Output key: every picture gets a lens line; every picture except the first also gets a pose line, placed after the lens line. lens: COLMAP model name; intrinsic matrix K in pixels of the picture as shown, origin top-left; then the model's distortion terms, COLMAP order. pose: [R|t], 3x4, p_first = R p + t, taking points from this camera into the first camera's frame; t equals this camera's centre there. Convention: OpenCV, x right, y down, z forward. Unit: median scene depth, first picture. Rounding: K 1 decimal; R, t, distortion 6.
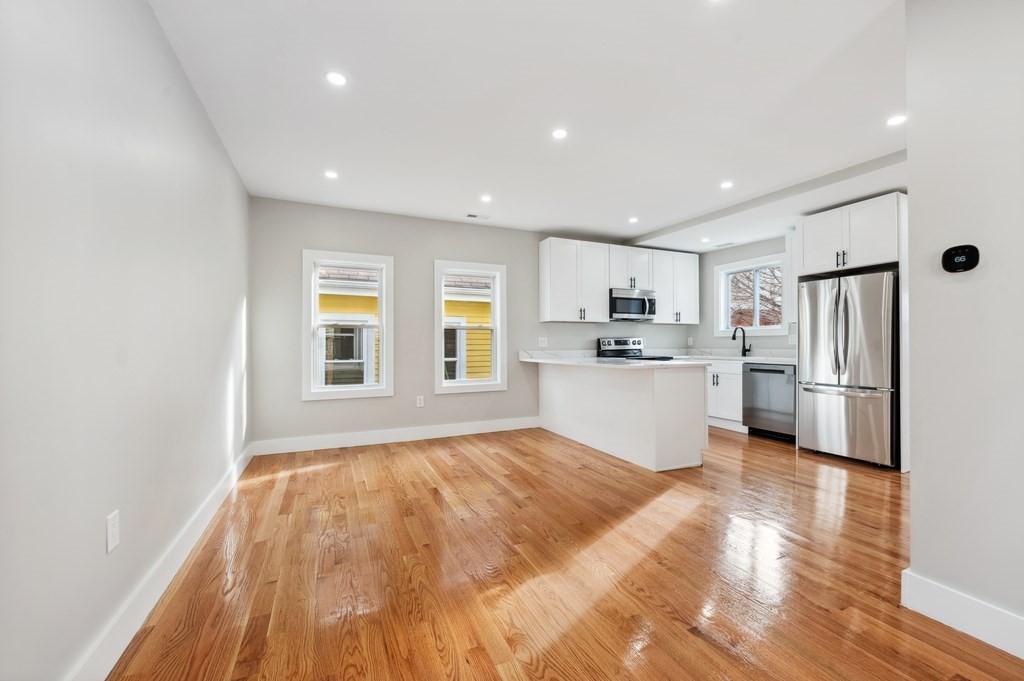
lens RADIAL K [[415.4, 0, 512.5], [0, 415.4, 341.3], [0, 0, 1]] dist [-0.002121, -0.000074]
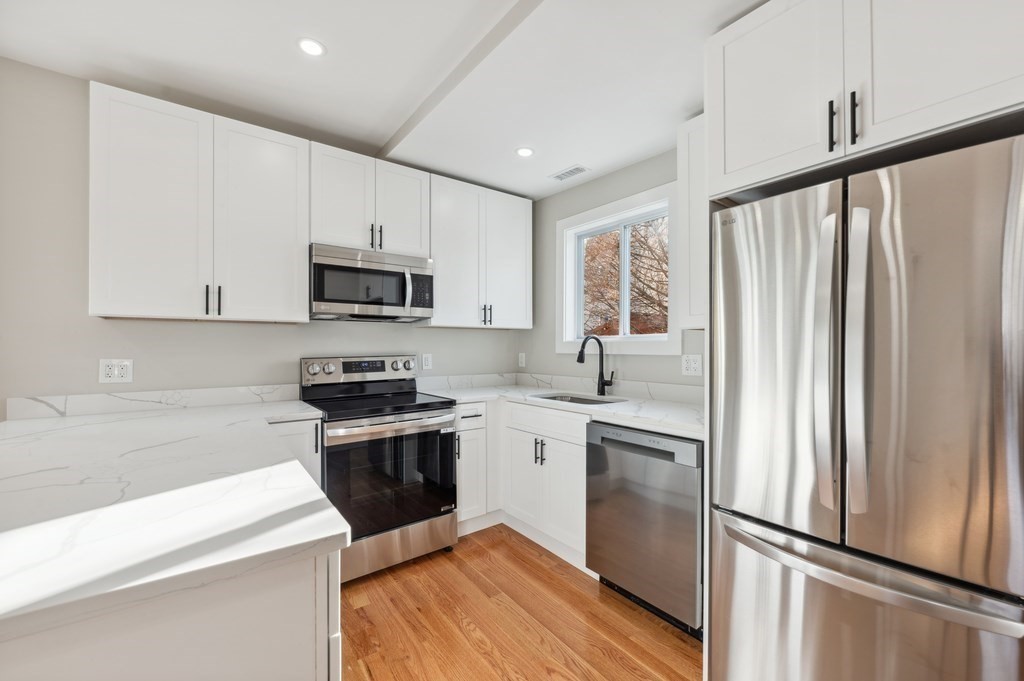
lens RADIAL K [[415.4, 0, 512.5], [0, 415.4, 344.1], [0, 0, 1]] dist [-0.002121, -0.000074]
pose [[0.977141, 0.004574, 0.212545, 0.342313], [-0.004611, 0.999989, -0.000321, -0.023956], [-0.212544, -0.000666, 0.977151, 0.527307]]
